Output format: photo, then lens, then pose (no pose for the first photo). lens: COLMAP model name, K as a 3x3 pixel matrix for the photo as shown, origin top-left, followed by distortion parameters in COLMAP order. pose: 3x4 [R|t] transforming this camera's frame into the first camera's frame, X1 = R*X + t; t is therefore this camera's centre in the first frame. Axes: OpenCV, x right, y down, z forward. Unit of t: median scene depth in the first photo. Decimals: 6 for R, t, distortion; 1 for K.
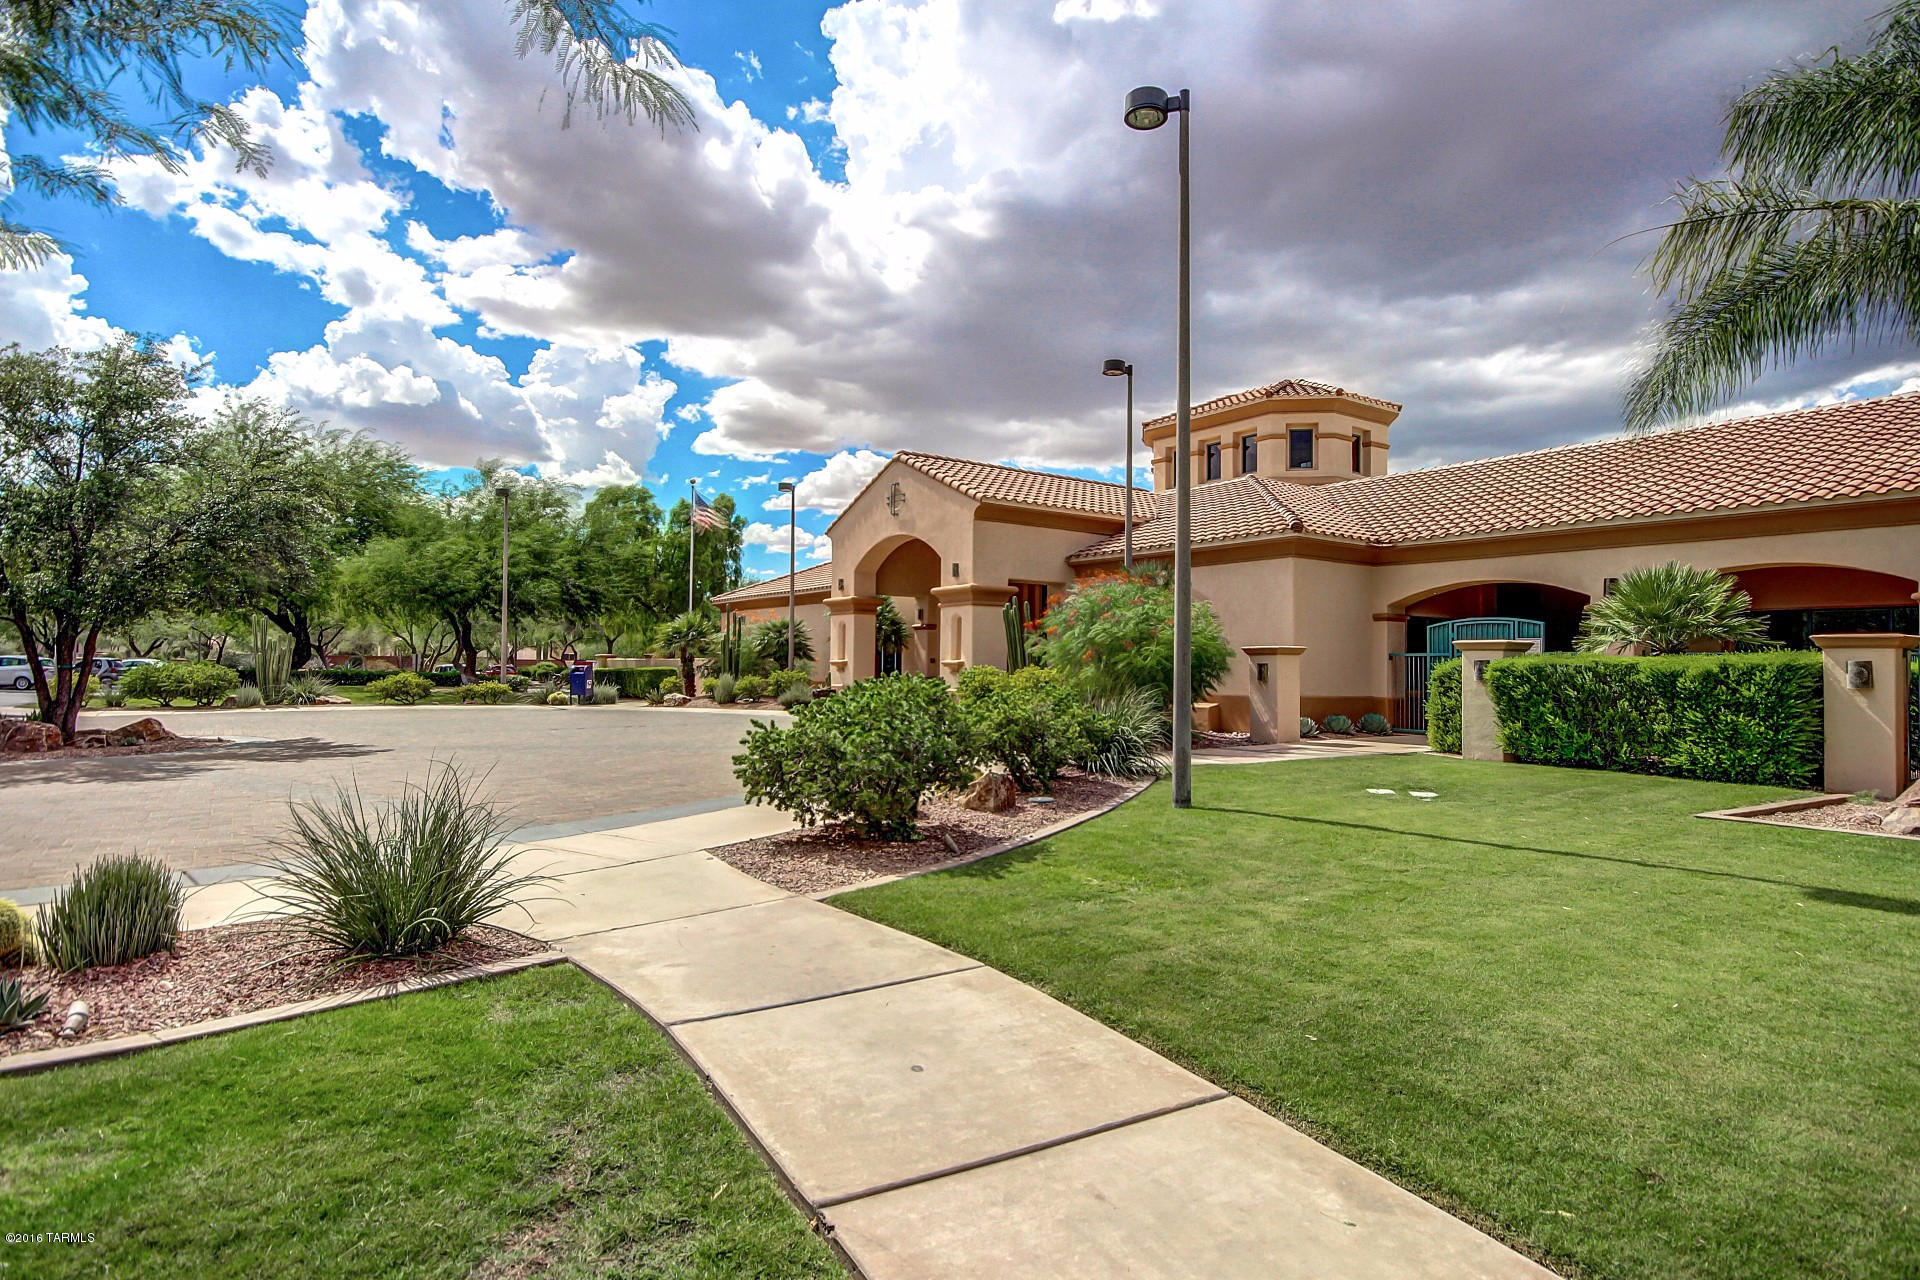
lens RADIAL K [[1047.5, 0, 970.3], [0, 1047.5, 654.2], [0, 0, 1]] dist [0.021368, -0.006054]
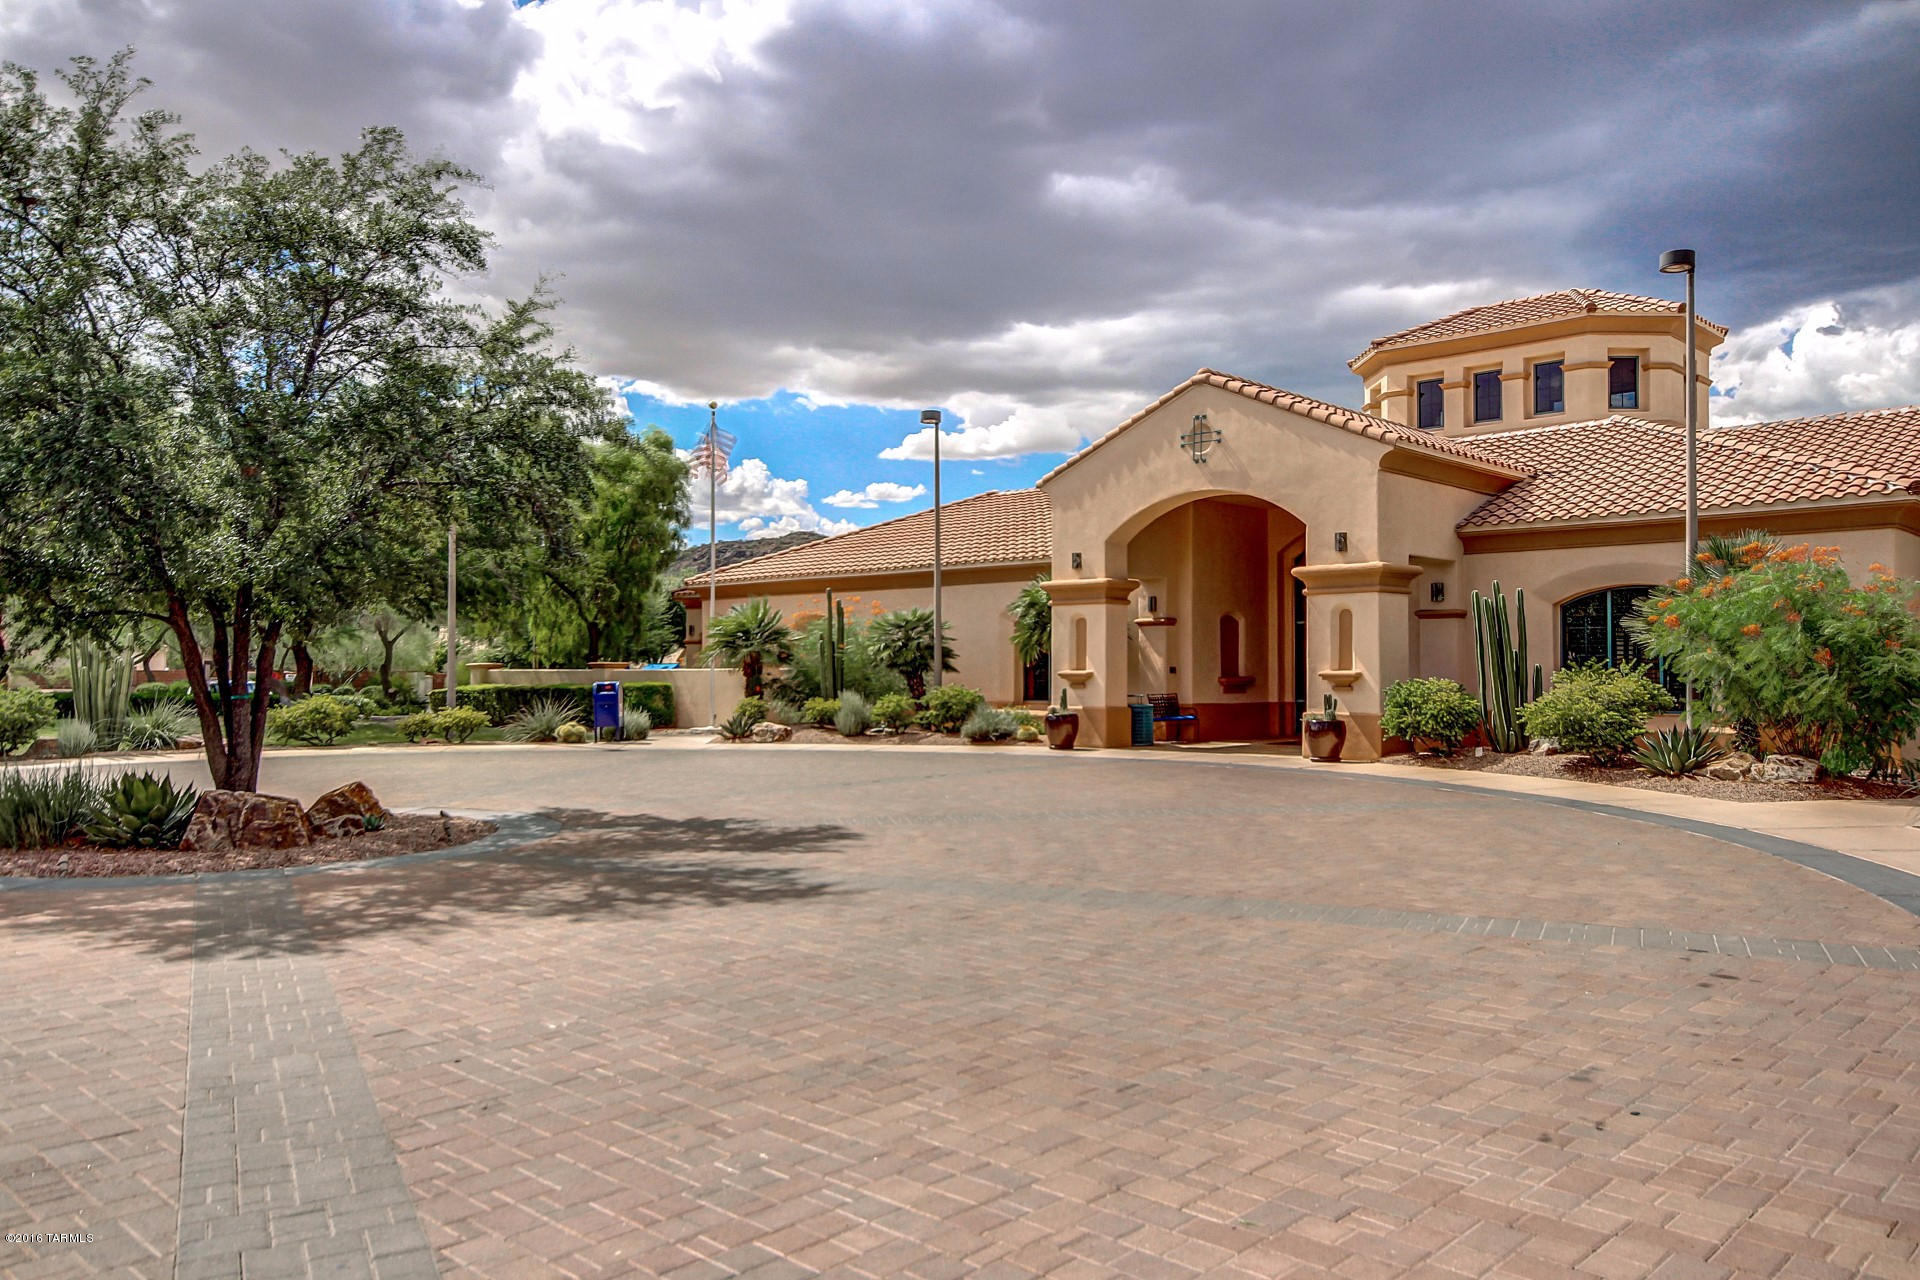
lens RADIAL K [[1428.3, 0, 955.9], [0, 1428.3, 640.2], [0, 0, 1]] dist [-0.016792, 0.021628]
pose [[0.986120, -0.006065, 0.165924, -0.303158], [0.007701, 0.999928, -0.009219, -0.005862], [-0.165856, 0.010369, 0.986096, 0.076614]]
